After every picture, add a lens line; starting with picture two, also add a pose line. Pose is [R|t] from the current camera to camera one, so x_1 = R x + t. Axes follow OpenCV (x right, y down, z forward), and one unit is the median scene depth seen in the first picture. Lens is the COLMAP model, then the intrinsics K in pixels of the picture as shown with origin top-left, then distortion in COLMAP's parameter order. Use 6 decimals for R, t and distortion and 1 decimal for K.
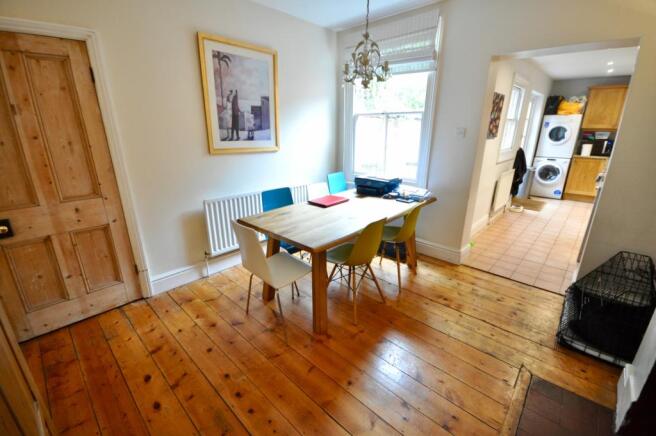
lens RADIAL K [[288.3, 0, 326.2], [0, 288.3, 218.8], [0, 0, 1]] dist [0.001942, 0.000092]
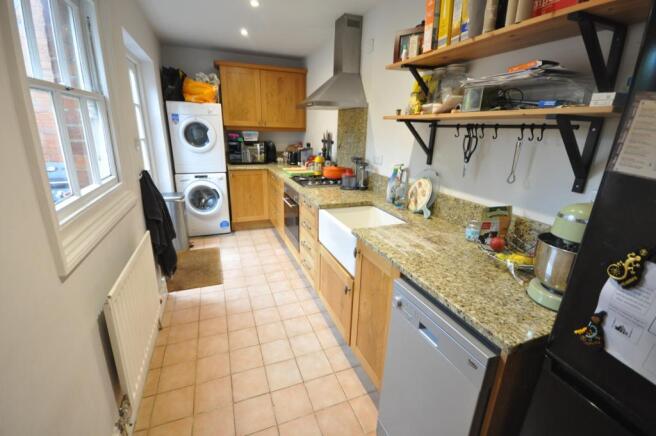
lens RADIAL K [[288.3, 0, 326.4], [0, 288.3, 216.0], [0, 0, 1]] dist [0.001942, 0.000092]
pose [[0.431100, -0.258251, 0.864557, 0.353719], [0.253012, 0.954324, 0.158904, -0.158082], [-0.866105, 0.150240, 0.476750, 0.503390]]
